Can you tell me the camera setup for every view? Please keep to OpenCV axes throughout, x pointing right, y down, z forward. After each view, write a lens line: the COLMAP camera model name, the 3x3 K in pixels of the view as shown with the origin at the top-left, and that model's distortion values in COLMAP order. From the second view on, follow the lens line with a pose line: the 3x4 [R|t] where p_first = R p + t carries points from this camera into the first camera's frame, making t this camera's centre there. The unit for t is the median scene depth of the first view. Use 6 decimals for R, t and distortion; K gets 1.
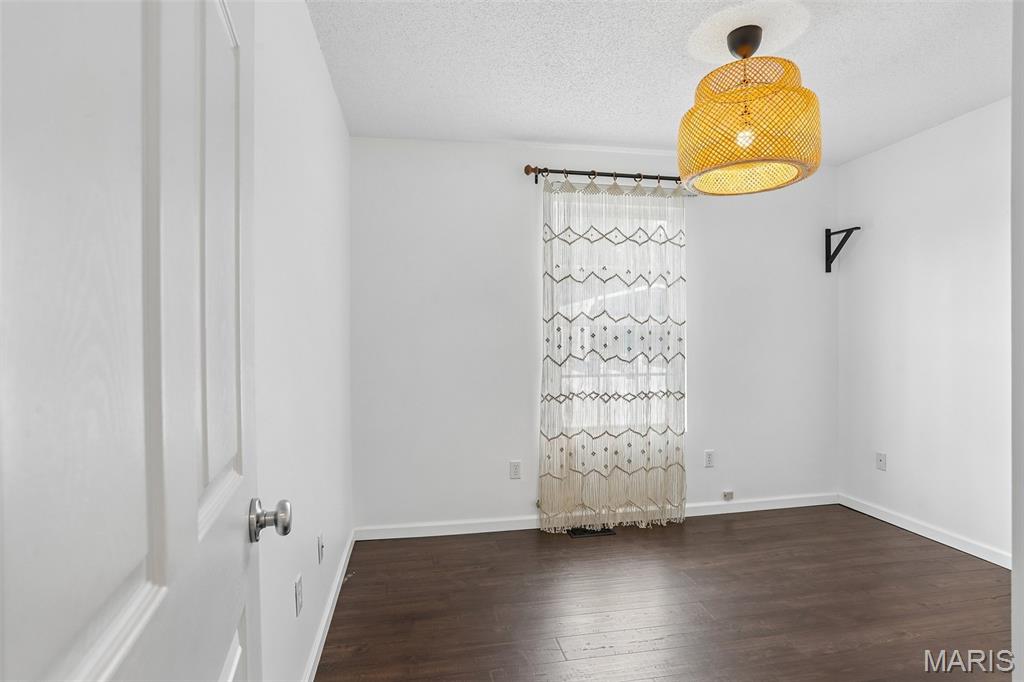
lens RADIAL K [[519.6, 0, 498.1], [0, 519.6, 339.9], [0, 0, 1]] dist [-0.056549, 0.025859]
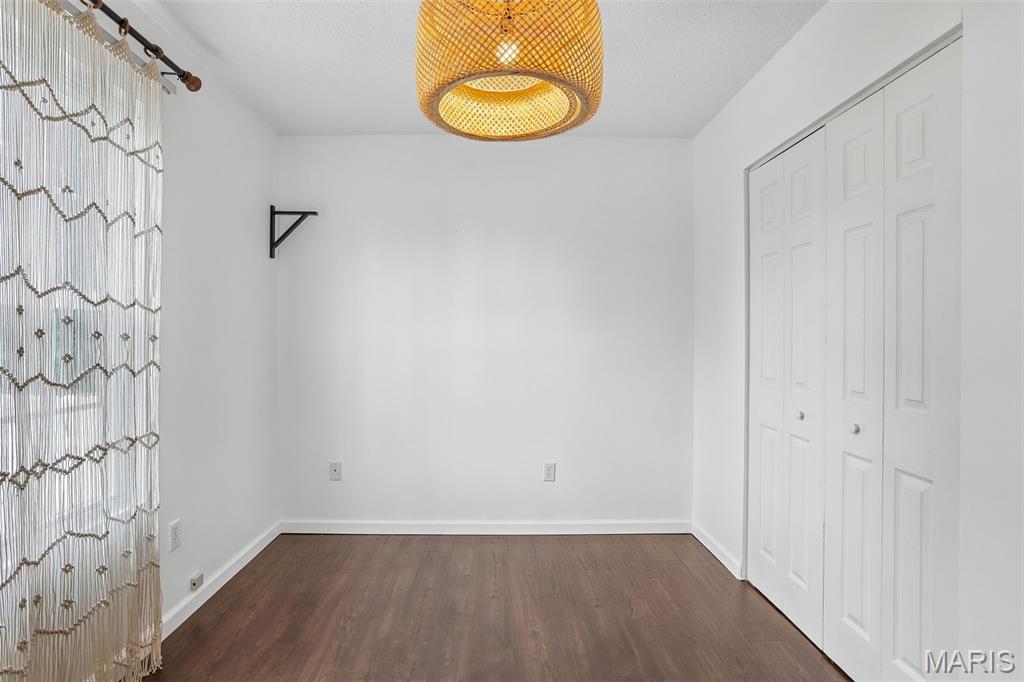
lens RADIAL K [[519.6, 0, 509.1], [0, 519.6, 338.3], [0, 0, 1]] dist [-0.056549, 0.025859]
pose [[0.152659, 0.005465, 0.988264, -0.127763], [-0.000488, 0.999985, -0.005455, 0.002124], [-0.988279, 0.000350, 0.152660, 0.546213]]
